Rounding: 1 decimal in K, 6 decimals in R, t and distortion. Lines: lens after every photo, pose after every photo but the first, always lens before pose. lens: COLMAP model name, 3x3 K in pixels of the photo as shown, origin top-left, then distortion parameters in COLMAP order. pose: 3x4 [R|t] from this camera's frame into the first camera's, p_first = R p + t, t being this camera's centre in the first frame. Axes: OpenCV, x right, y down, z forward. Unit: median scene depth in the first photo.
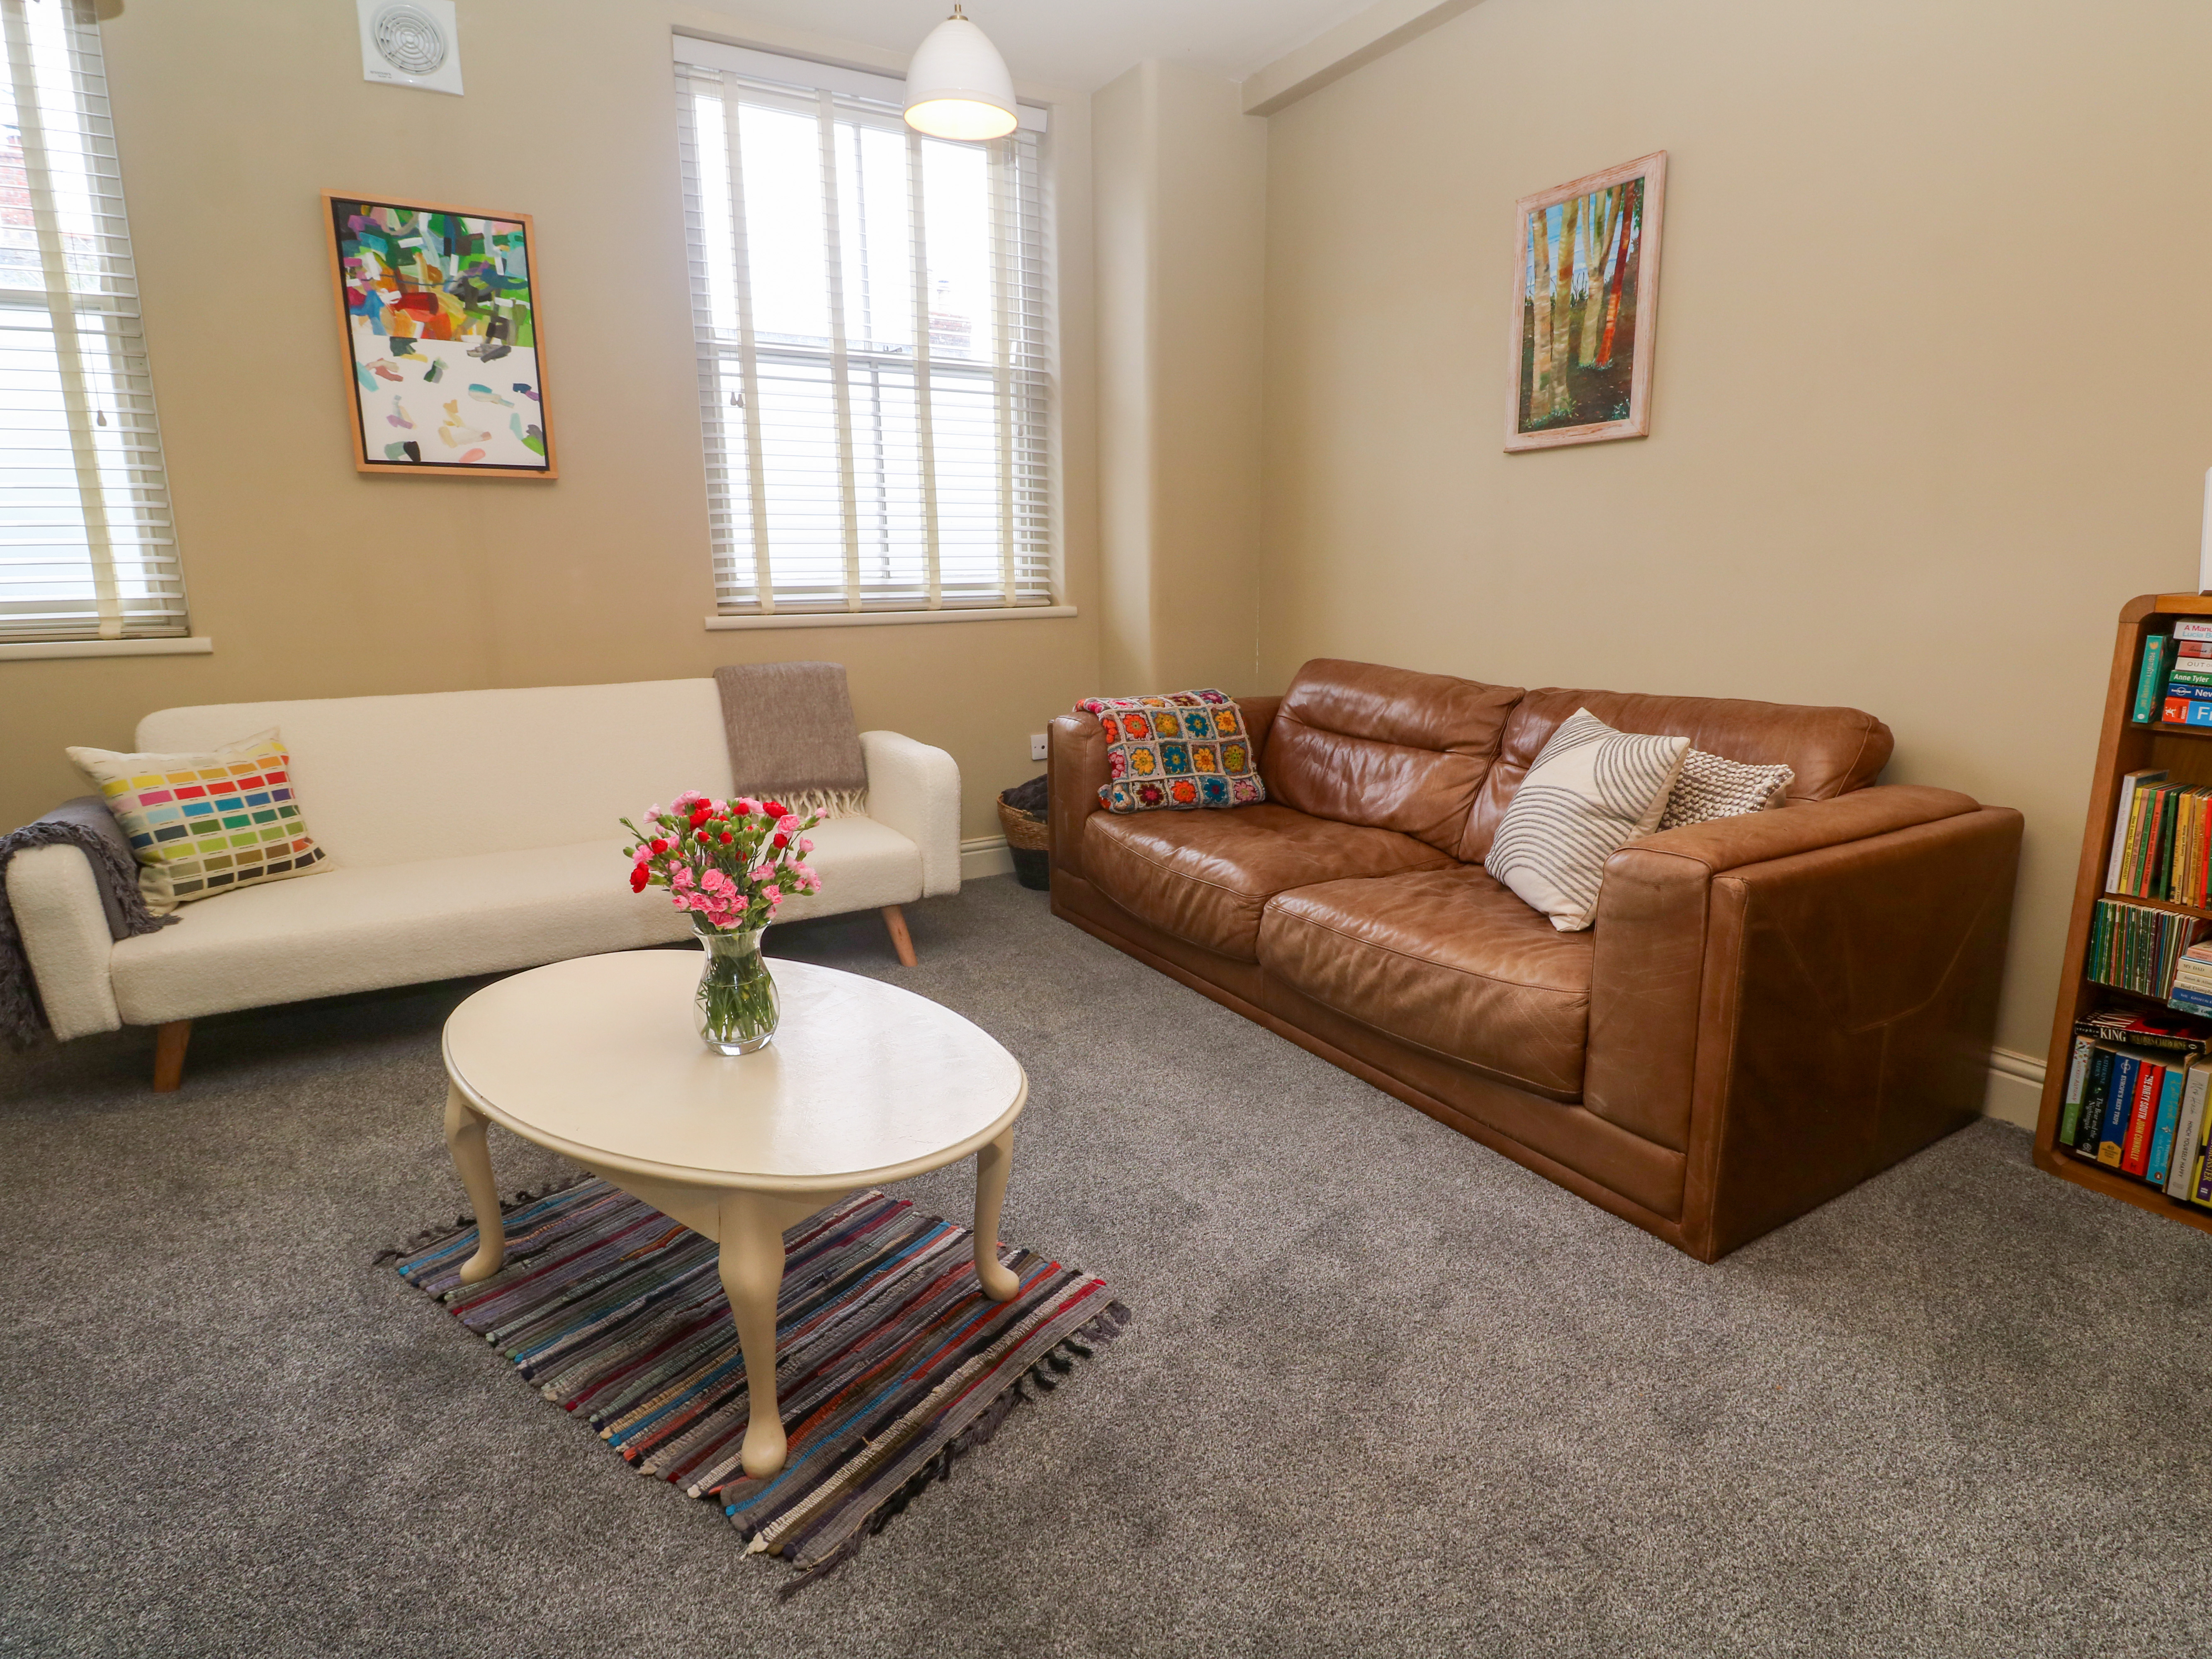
lens RADIAL K [[1146.4, 0, 1140.2], [0, 1146.4, 800.7], [0, 0, 1]] dist [0.000209, -0.013788]
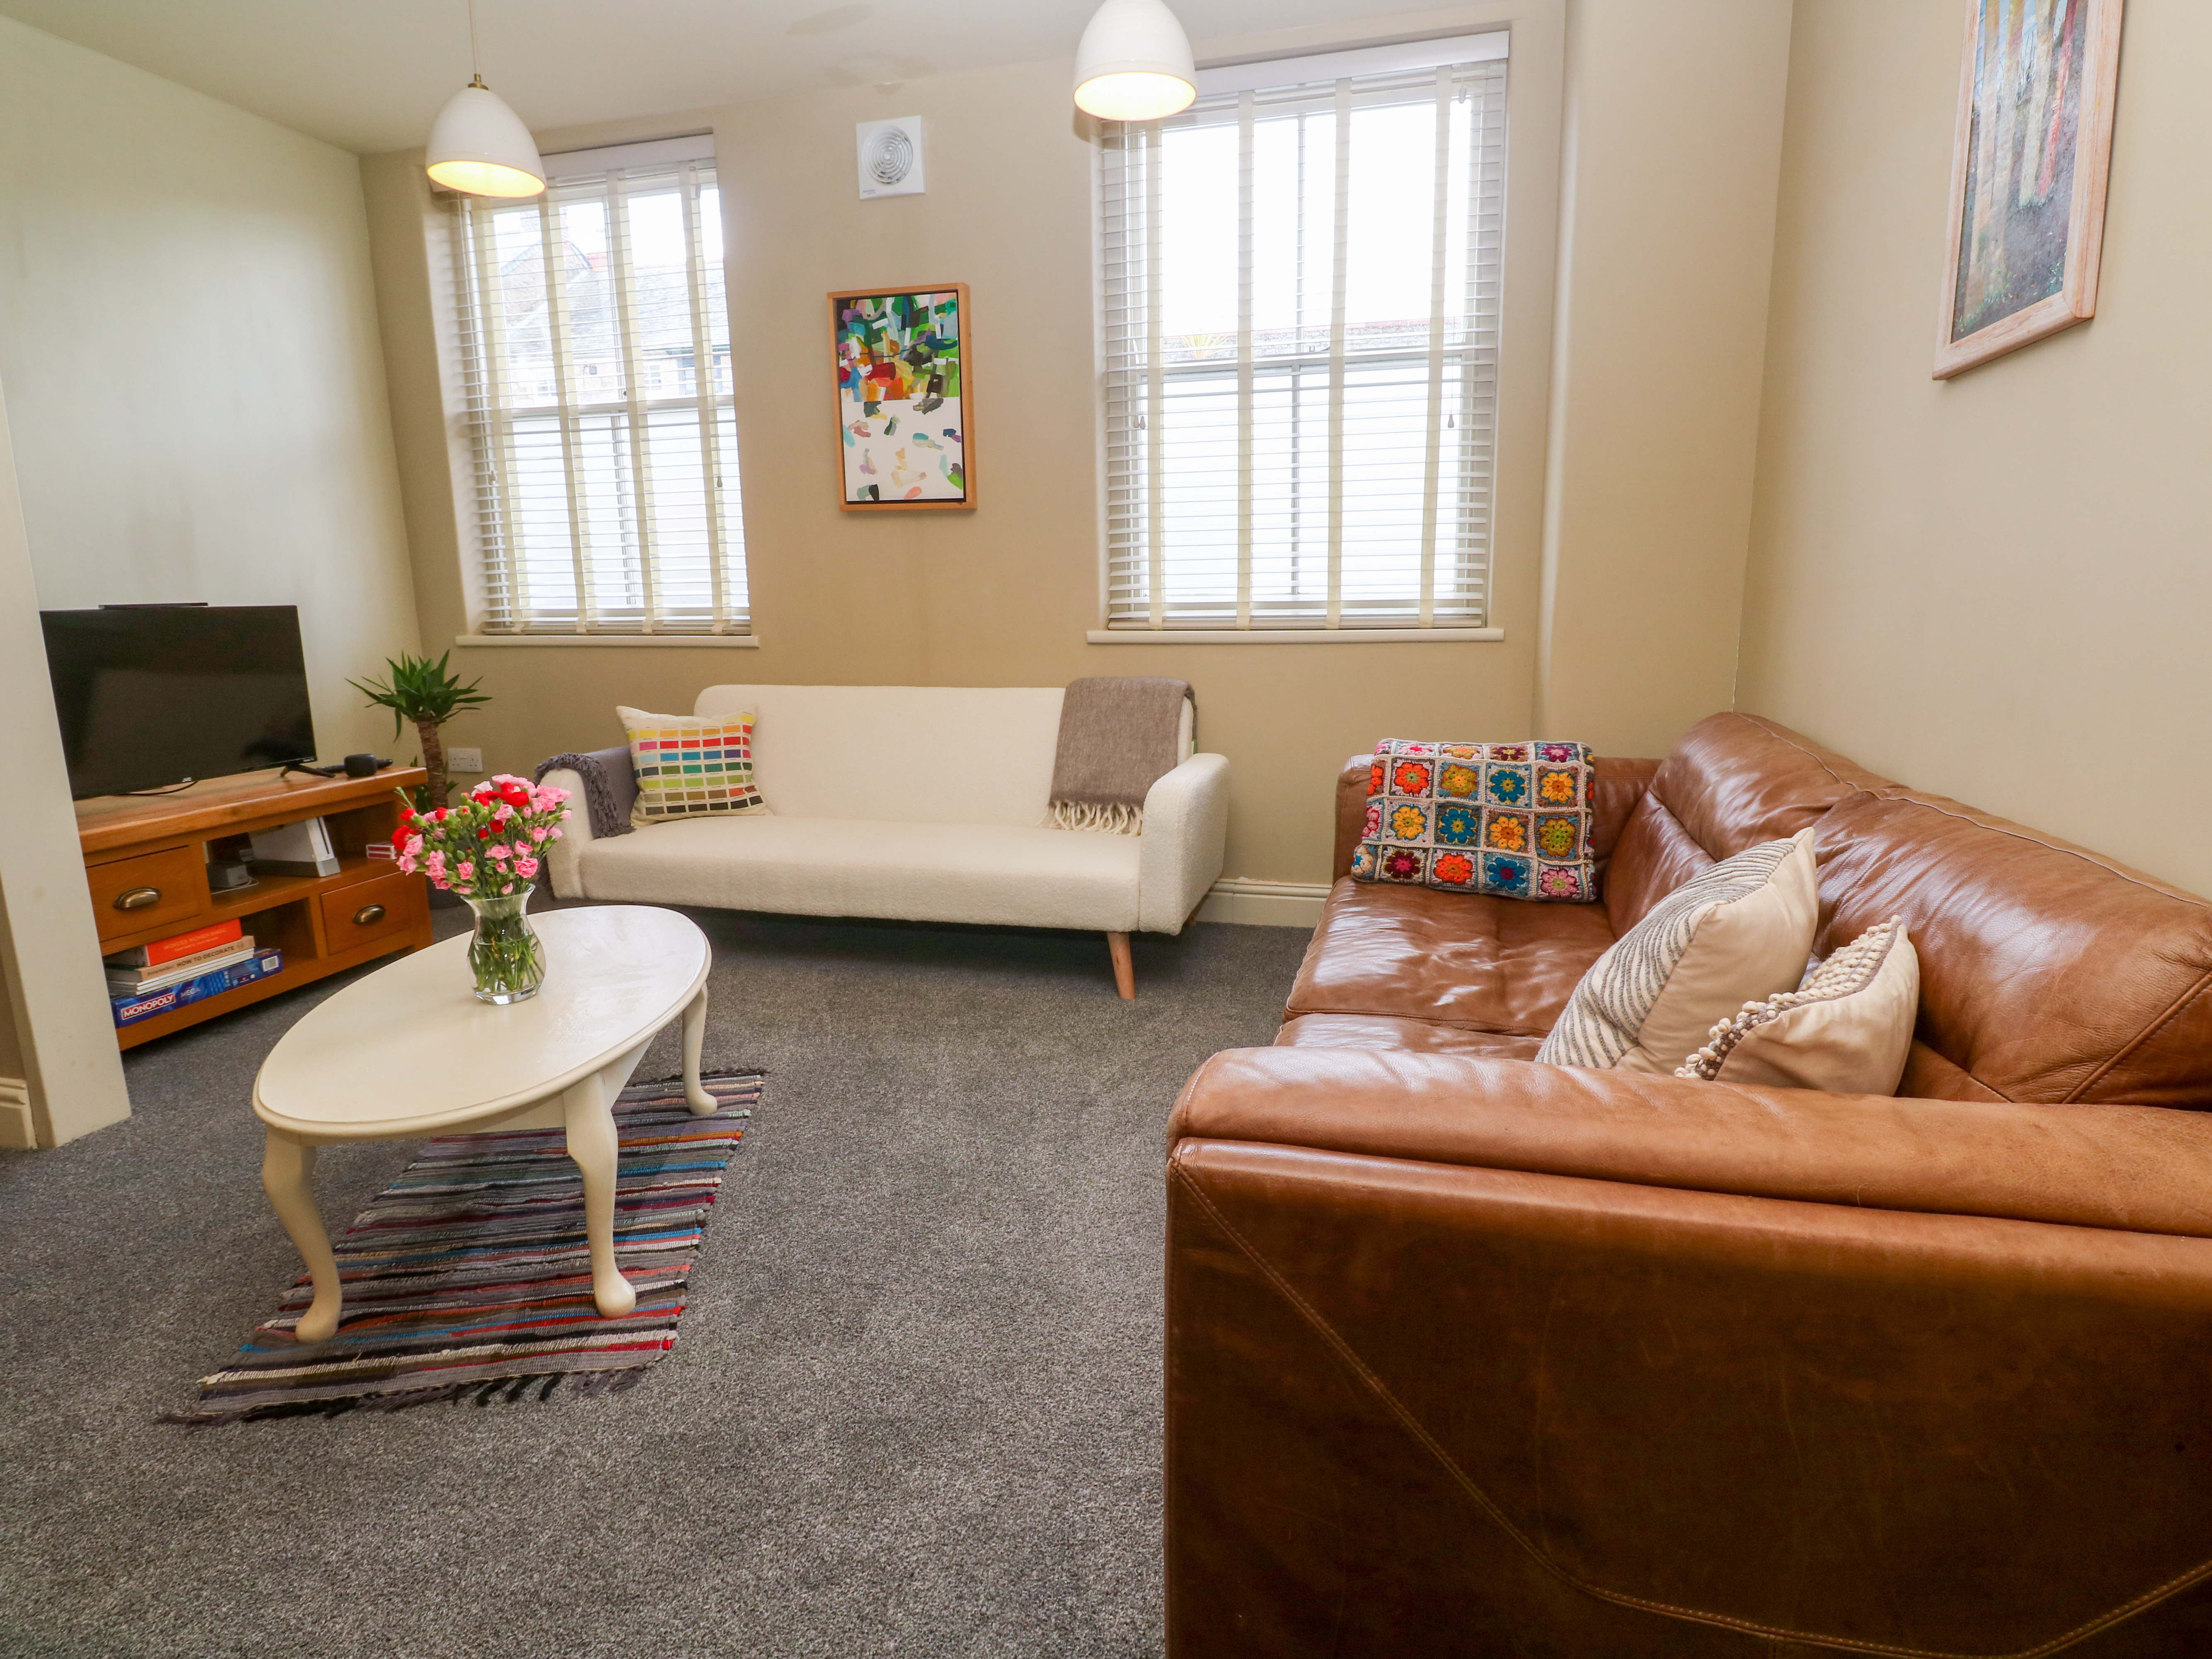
lens RADIAL K [[1146.4, 0, 1140.2], [0, 1146.4, 800.7], [0, 0, 1]] dist [0.000209, -0.013788]
pose [[0.702388, 0.126942, -0.700383, 0.493100], [-0.135230, 0.989846, 0.043789, -0.067634], [0.698830, 0.063956, 0.712422, 0.338003]]
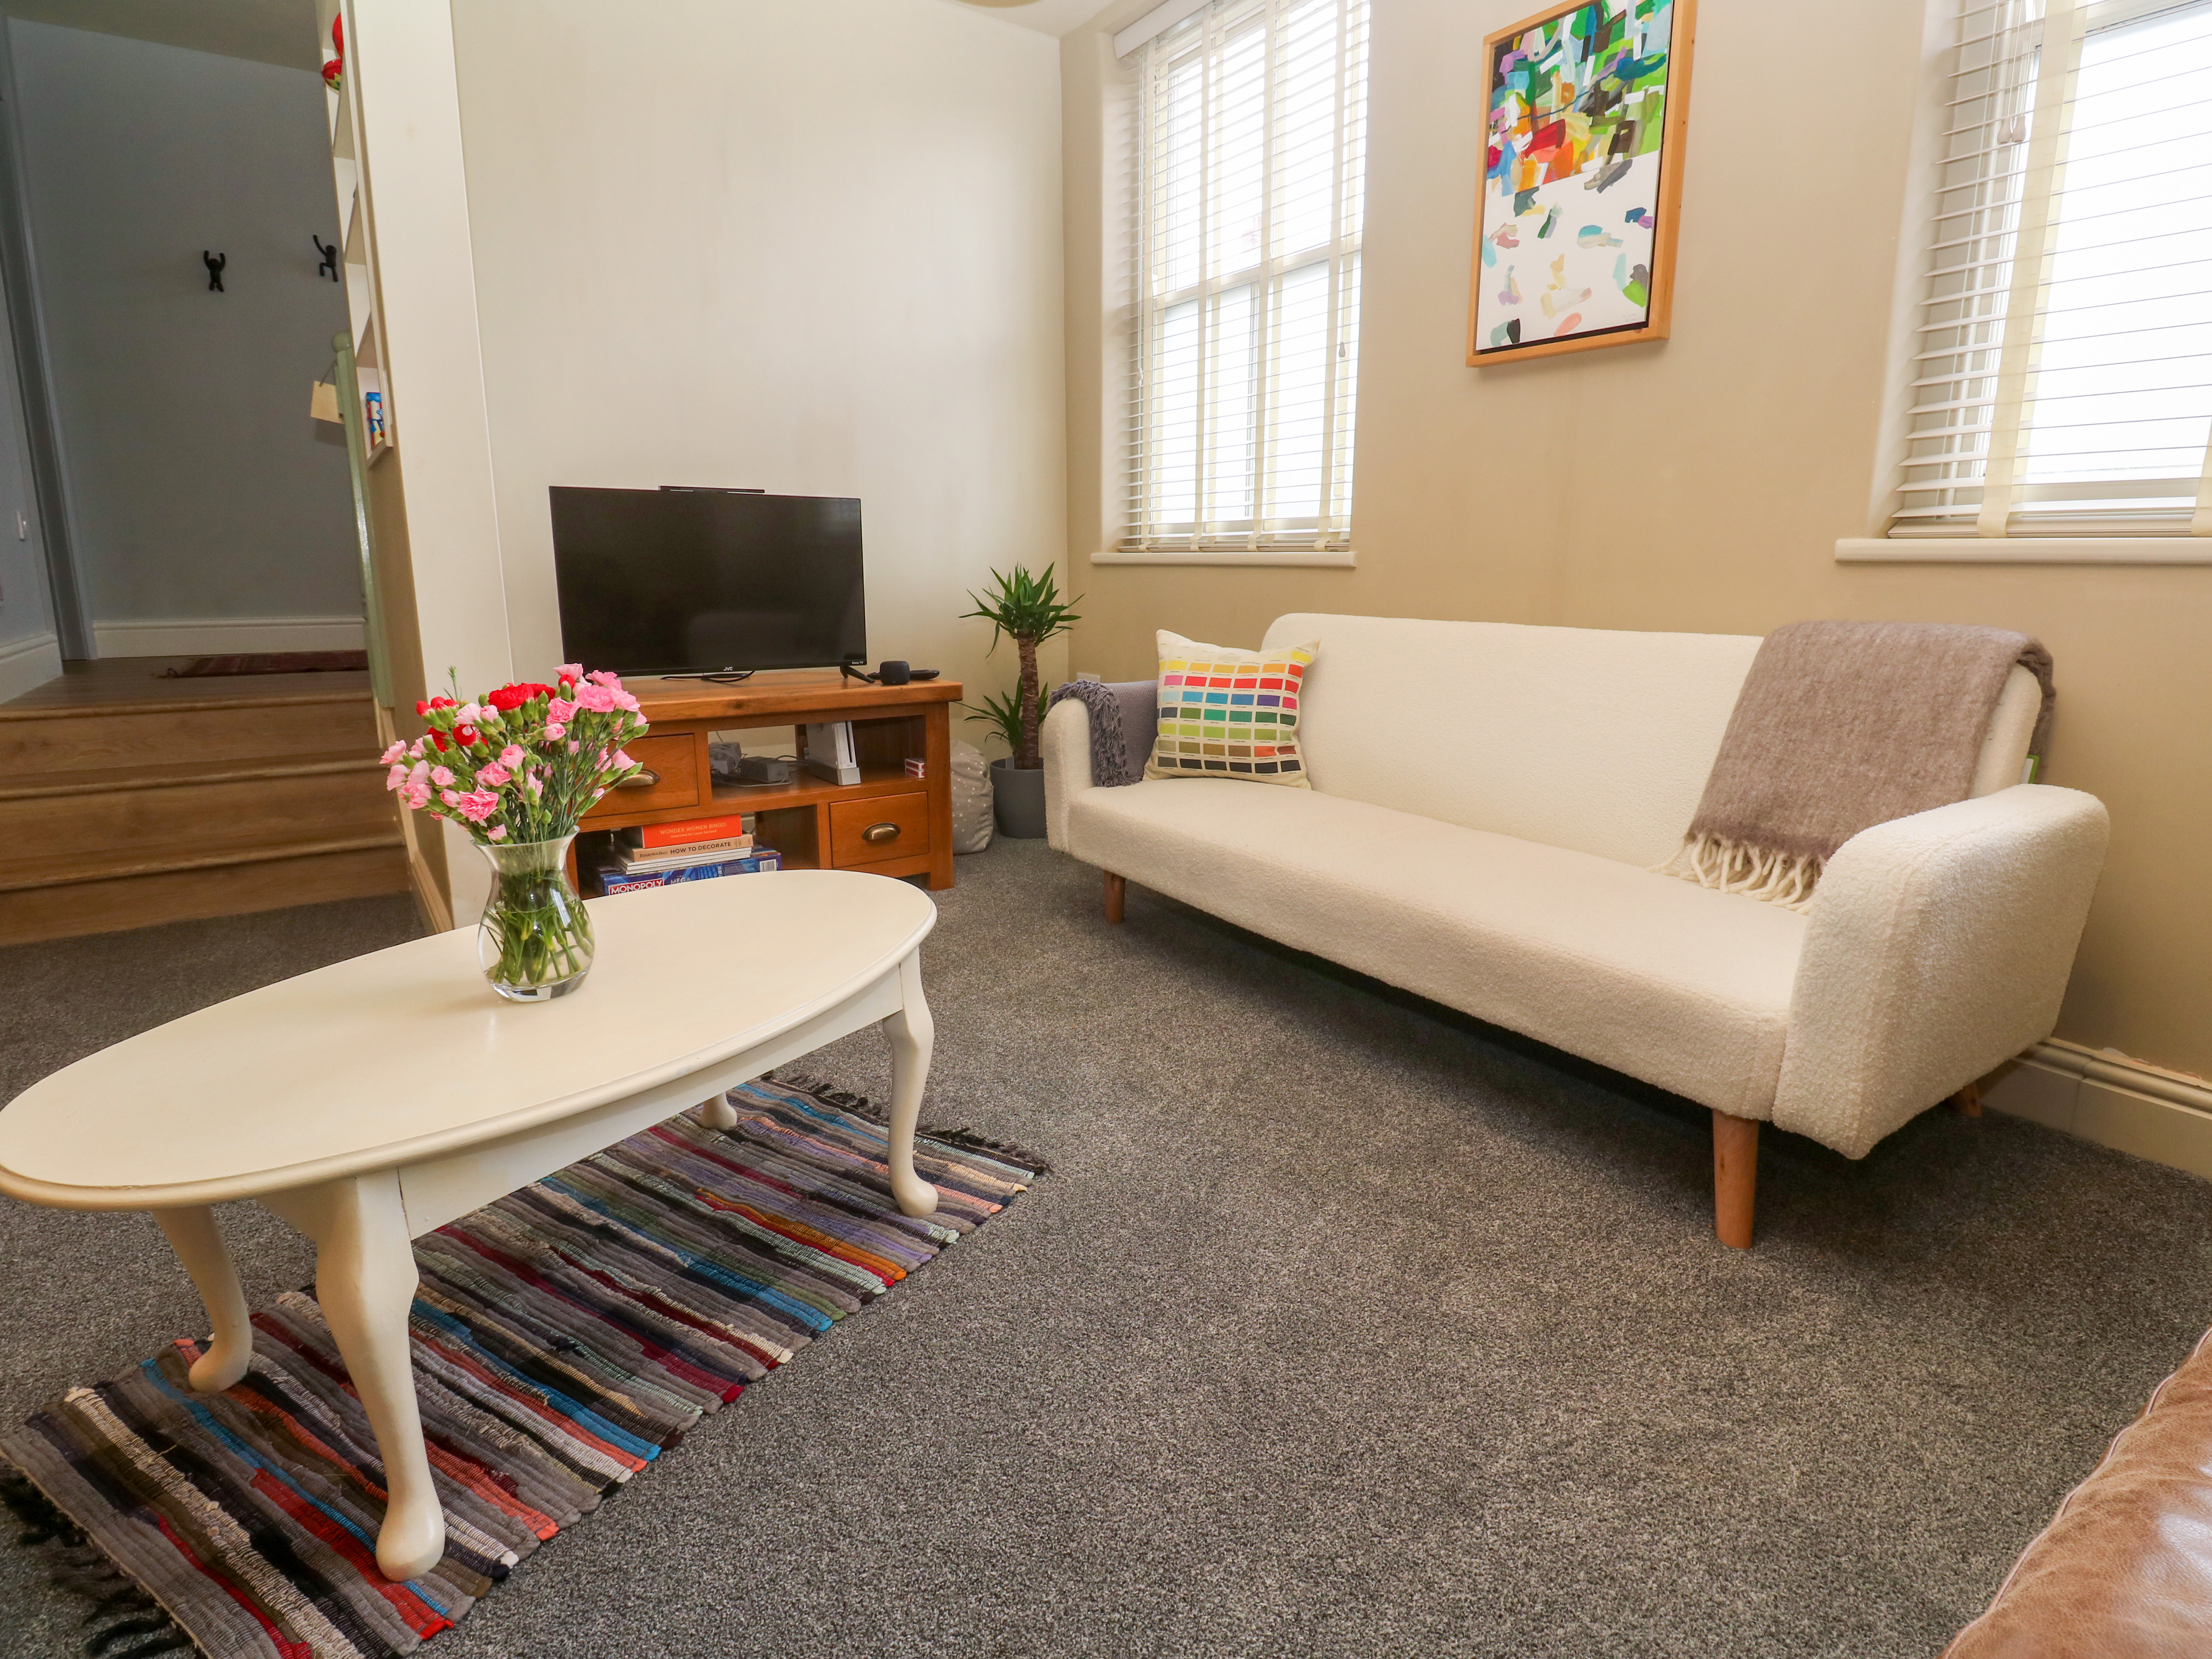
lens RADIAL K [[1146.4, 0, 1140.2], [0, 1146.4, 800.7], [0, 0, 1]] dist [0.000209, -0.013788]
pose [[0.066010, 0.207178, -0.976074, 0.233191], [-0.205020, 0.960152, 0.189933, -0.081539], [0.976529, 0.187577, 0.105855, 0.720422]]
